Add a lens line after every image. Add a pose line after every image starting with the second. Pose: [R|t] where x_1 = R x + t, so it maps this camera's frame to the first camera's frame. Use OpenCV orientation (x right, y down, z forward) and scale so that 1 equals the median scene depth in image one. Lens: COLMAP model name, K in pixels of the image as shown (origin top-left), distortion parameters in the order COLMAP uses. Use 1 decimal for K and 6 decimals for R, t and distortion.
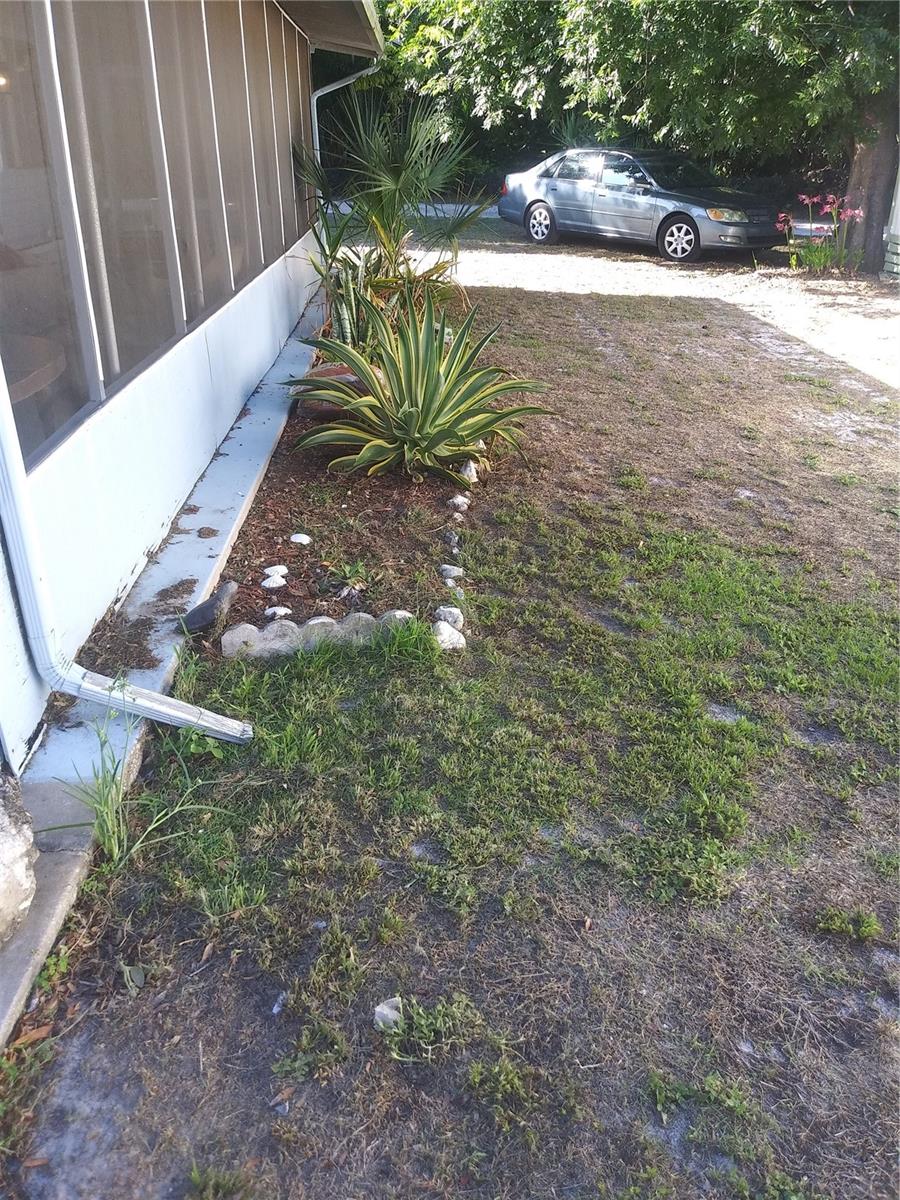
lens RADIAL K [[970.8, 0, 439.3], [0, 970.8, 599.5], [0, 0, 1]] dist [0.045759, -0.085449]
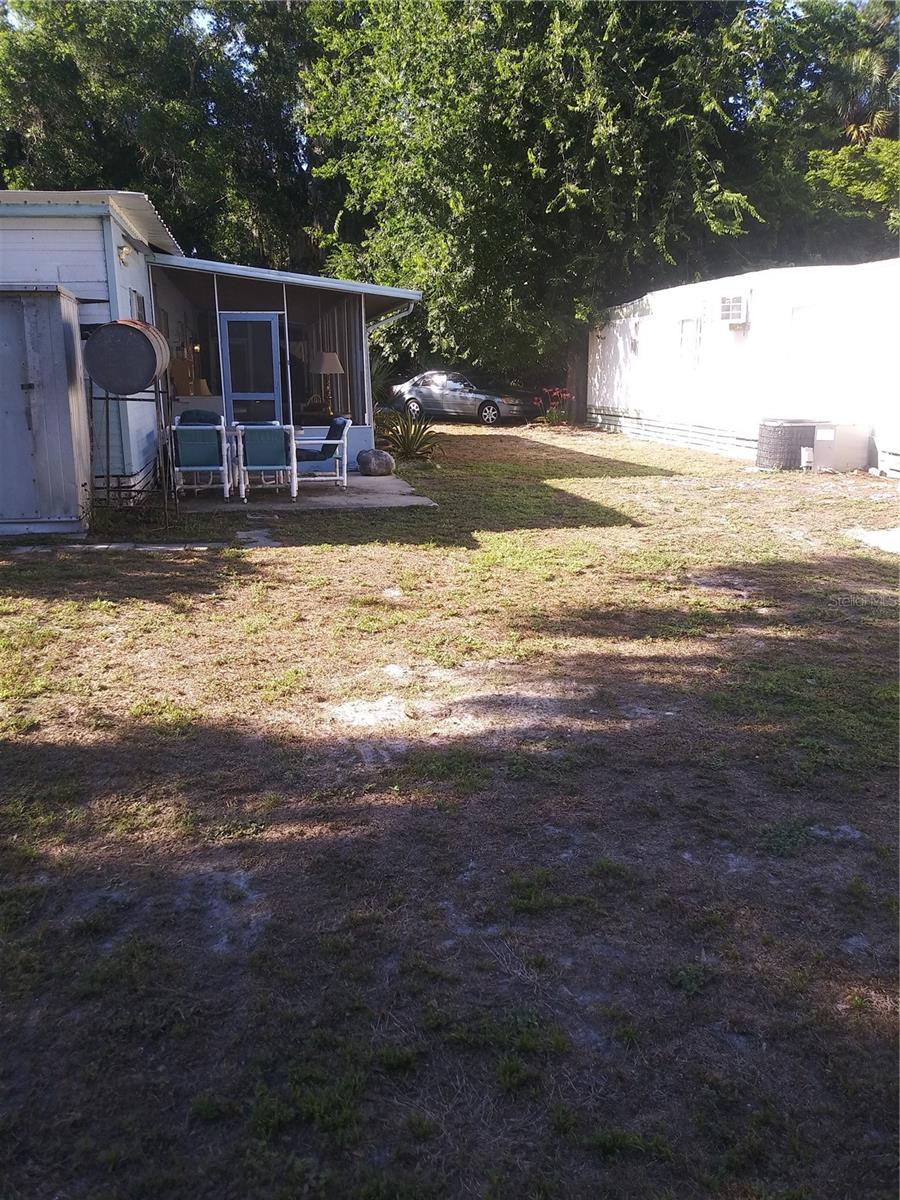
lens RADIAL K [[970.8, 0, 439.3], [0, 970.8, 599.5], [0, 0, 1]] dist [0.045759, -0.085449]
pose [[0.984892, -0.061289, 0.161958, -0.189436], [0.094312, 0.974240, -0.204847, 0.380253], [-0.145231, 0.217027, 0.965302, -0.774228]]
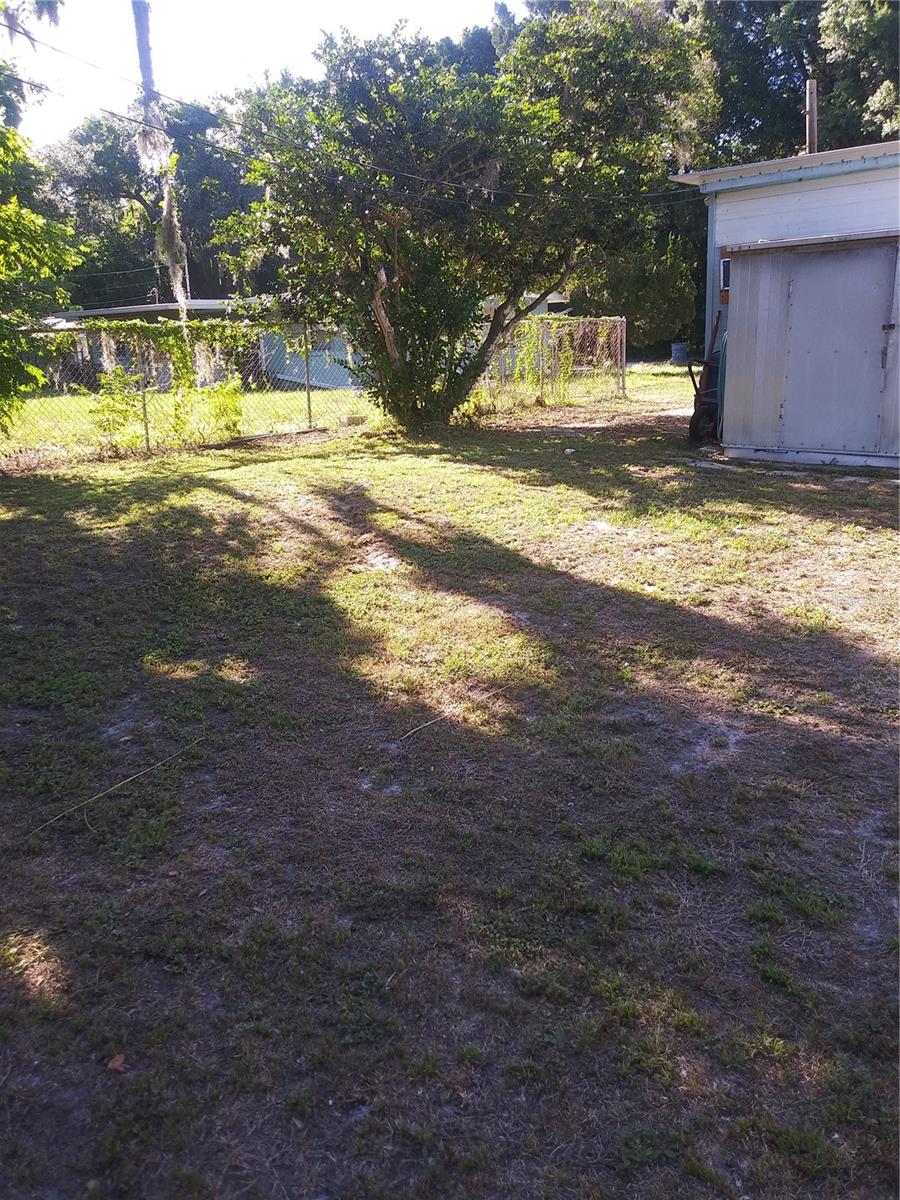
lens RADIAL K [[971.3, 0, 439.1], [0, 971.3, 600.6], [0, 0, 1]] dist [0.036891, -0.085395]
pose [[0.702923, 0.139237, -0.697504, -0.064964], [-0.258626, 0.963561, -0.068288, 0.397869], [0.662579, 0.228394, 0.713320, -0.794322]]
